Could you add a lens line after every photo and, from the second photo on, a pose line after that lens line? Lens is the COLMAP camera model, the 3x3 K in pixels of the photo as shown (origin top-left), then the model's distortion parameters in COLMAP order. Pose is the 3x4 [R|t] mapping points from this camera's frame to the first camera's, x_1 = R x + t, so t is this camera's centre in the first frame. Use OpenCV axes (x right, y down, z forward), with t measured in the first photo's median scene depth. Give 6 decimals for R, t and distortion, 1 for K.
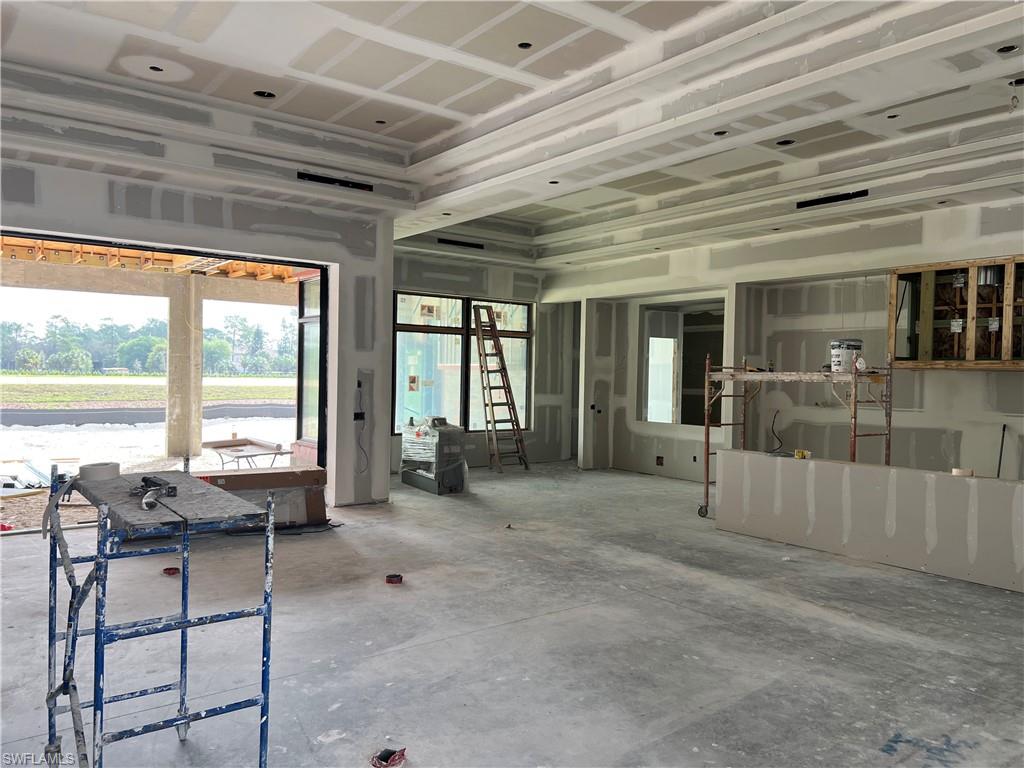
lens RADIAL K [[772.3, 0, 511.9], [0, 772.3, 381.0], [0, 0, 1]] dist [0.063119, -0.060569]
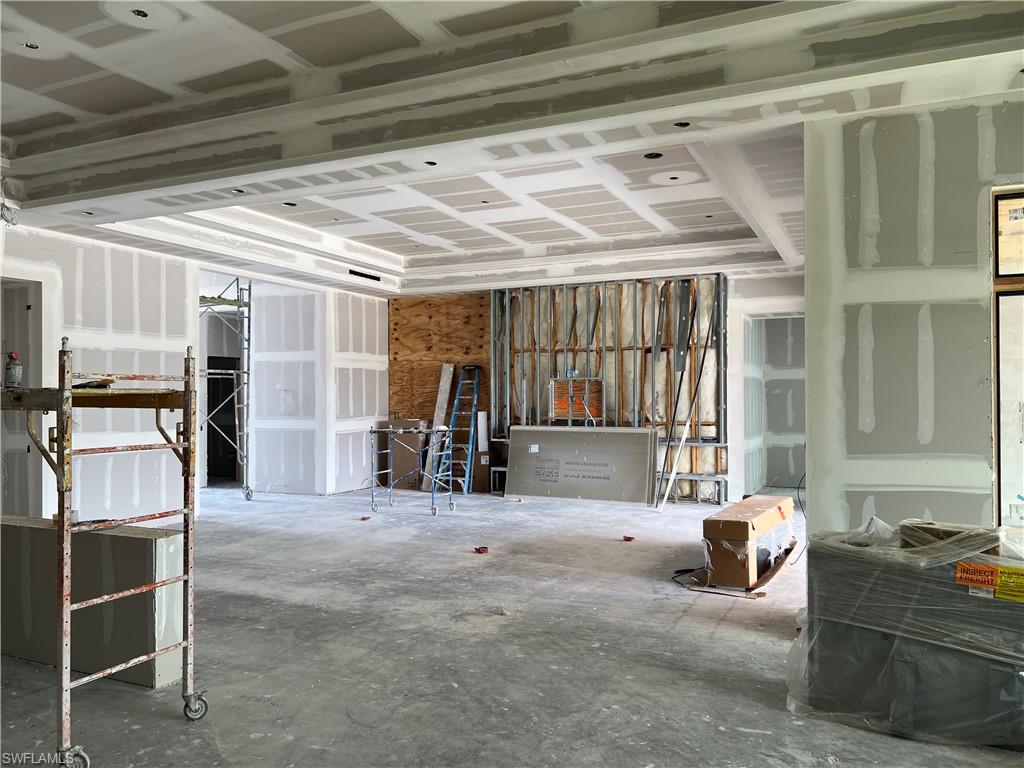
lens RADIAL K [[765.3, 0, 518.7], [0, 765.3, 389.6], [0, 0, 1]] dist [0.068386, -0.063112]
pose [[-0.878797, -0.019874, -0.476783, 0.447258], [-0.017540, 0.999802, -0.009345, -0.017488], [0.476874, 0.000150, -0.878972, 2.225313]]
